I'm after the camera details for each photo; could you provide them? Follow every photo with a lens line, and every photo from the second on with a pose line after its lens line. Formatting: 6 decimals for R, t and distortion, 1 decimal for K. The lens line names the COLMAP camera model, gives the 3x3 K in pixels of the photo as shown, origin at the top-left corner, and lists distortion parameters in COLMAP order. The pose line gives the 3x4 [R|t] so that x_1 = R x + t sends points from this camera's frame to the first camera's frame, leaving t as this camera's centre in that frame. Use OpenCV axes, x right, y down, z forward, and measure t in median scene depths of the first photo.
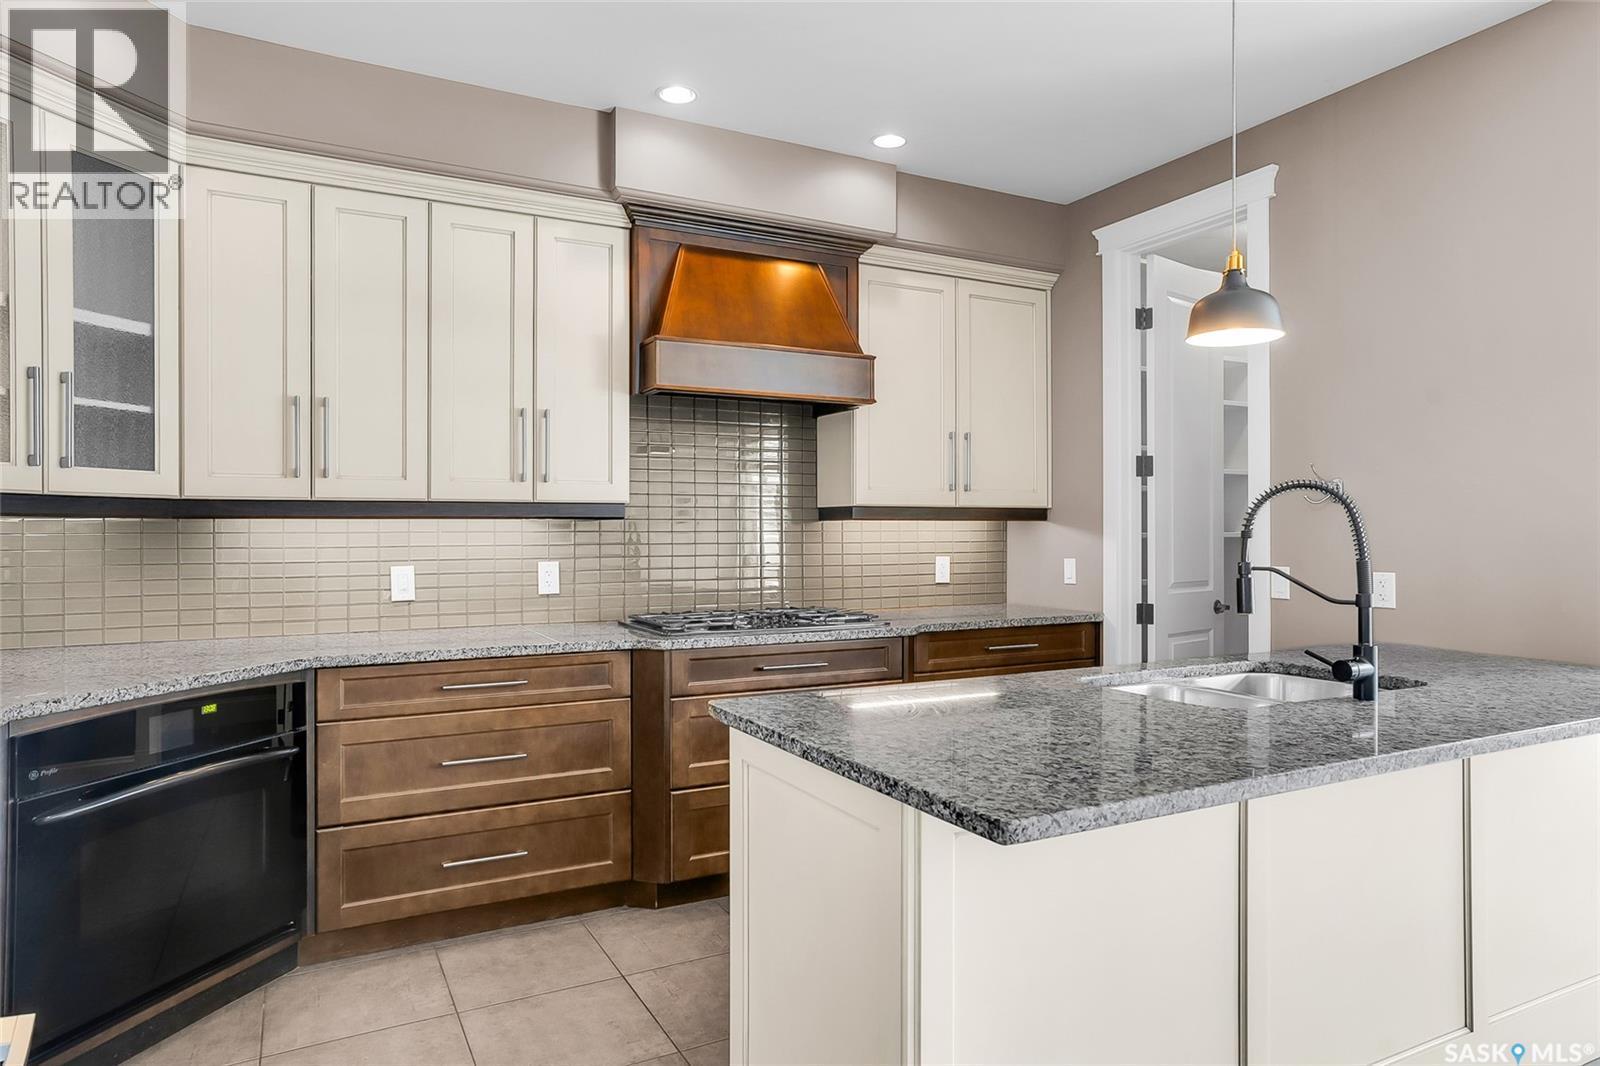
lens RADIAL K [[967.6, 0, 783.6], [0, 967.6, 526.7], [0, 0, 1]] dist [0.003144, 0.009513]
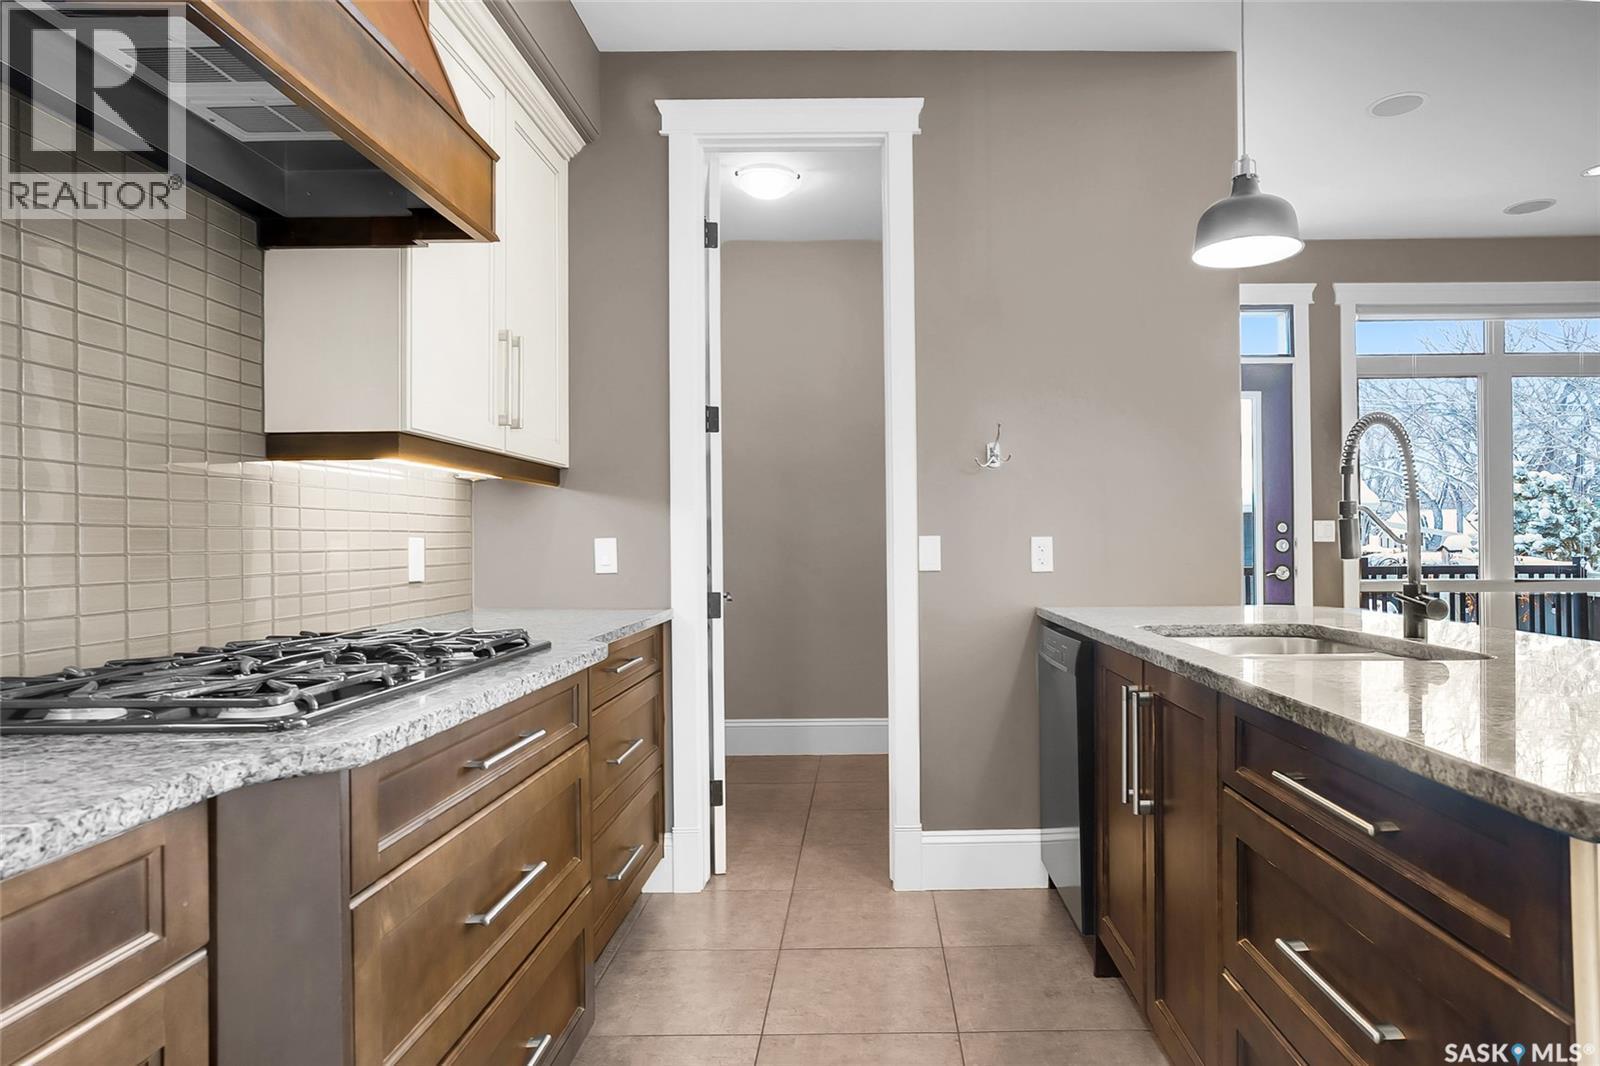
lens RADIAL K [[953.7, 0, 802.0], [0, 953.7, 535.8], [0, 0, 1]] dist [-0.008277, -0.000554]
pose [[0.459879, 0.007369, 0.887951, -0.345215], [0.003282, 0.999945, -0.009998, 0.049288], [-0.887976, 0.007512, 0.459829, 0.698203]]
